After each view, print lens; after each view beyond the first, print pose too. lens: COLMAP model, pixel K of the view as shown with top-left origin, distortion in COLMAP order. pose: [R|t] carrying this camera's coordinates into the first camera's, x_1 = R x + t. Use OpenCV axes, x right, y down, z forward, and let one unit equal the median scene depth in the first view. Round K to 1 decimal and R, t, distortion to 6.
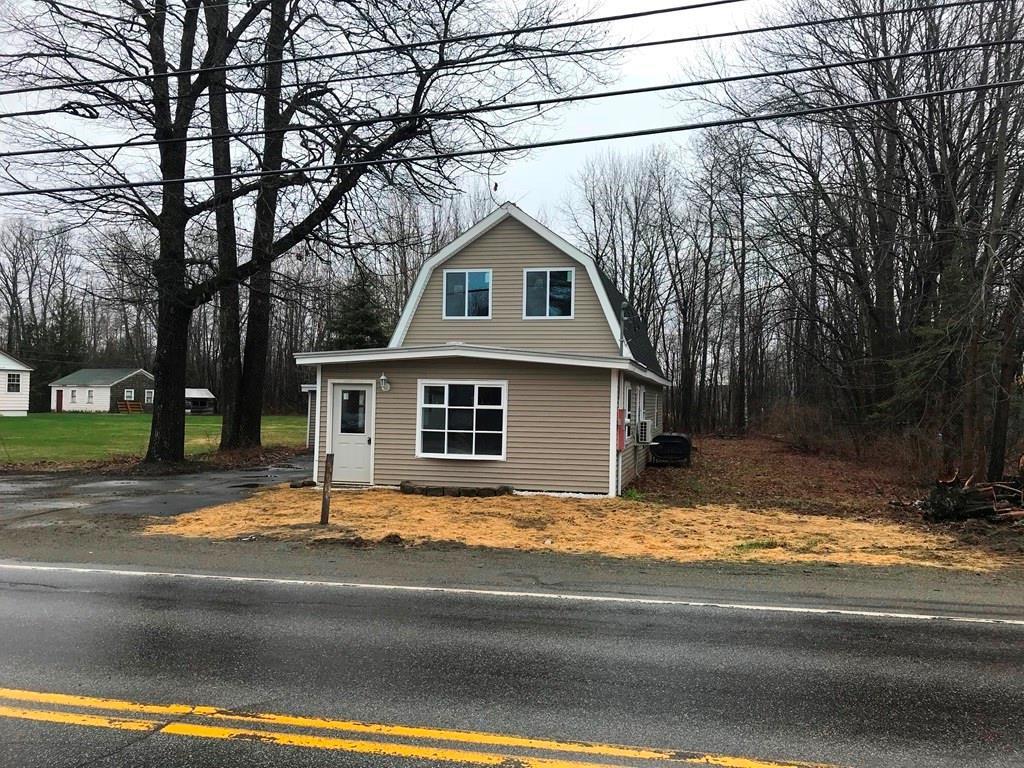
lens RADIAL K [[845.6, 0, 512.4], [0, 845.6, 377.9], [0, 0, 1]] dist [-0.011165, -0.012640]
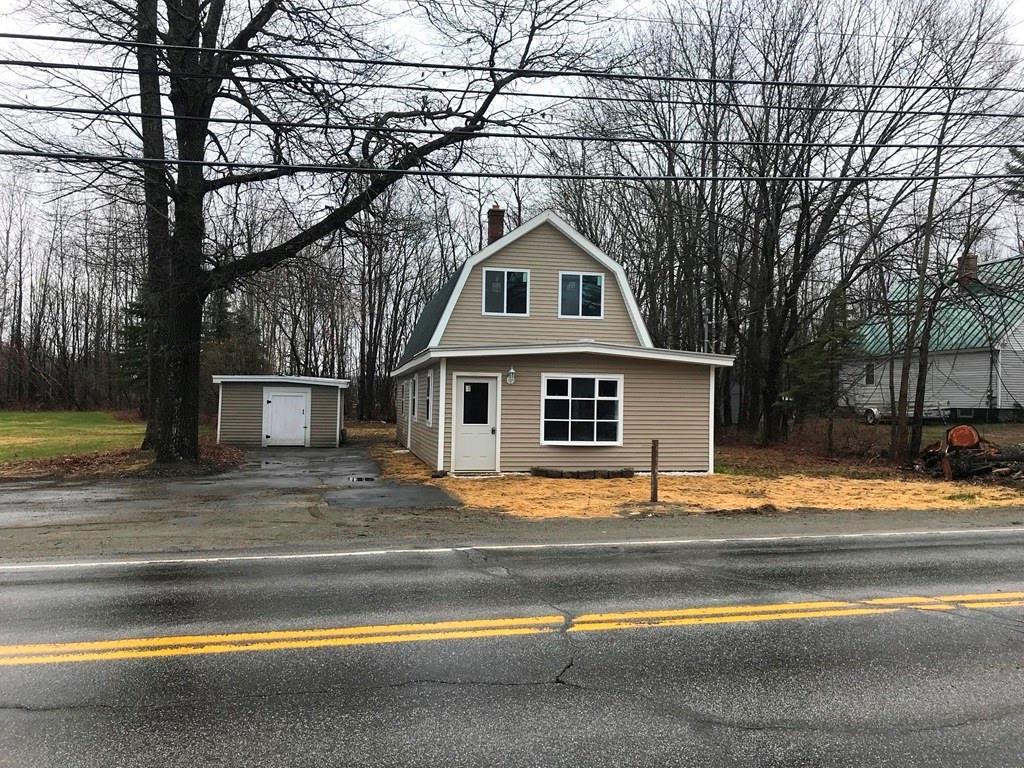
lens RADIAL K [[845.6, 0, 513.6], [0, 845.6, 389.6], [0, 0, 1]] dist [-0.011165, -0.012640]
pose [[0.911525, 0.000197, 0.411244, -0.587072], [-0.009902, 0.999721, 0.021468, 0.000317], [-0.411125, -0.023640, 0.911272, 0.033154]]
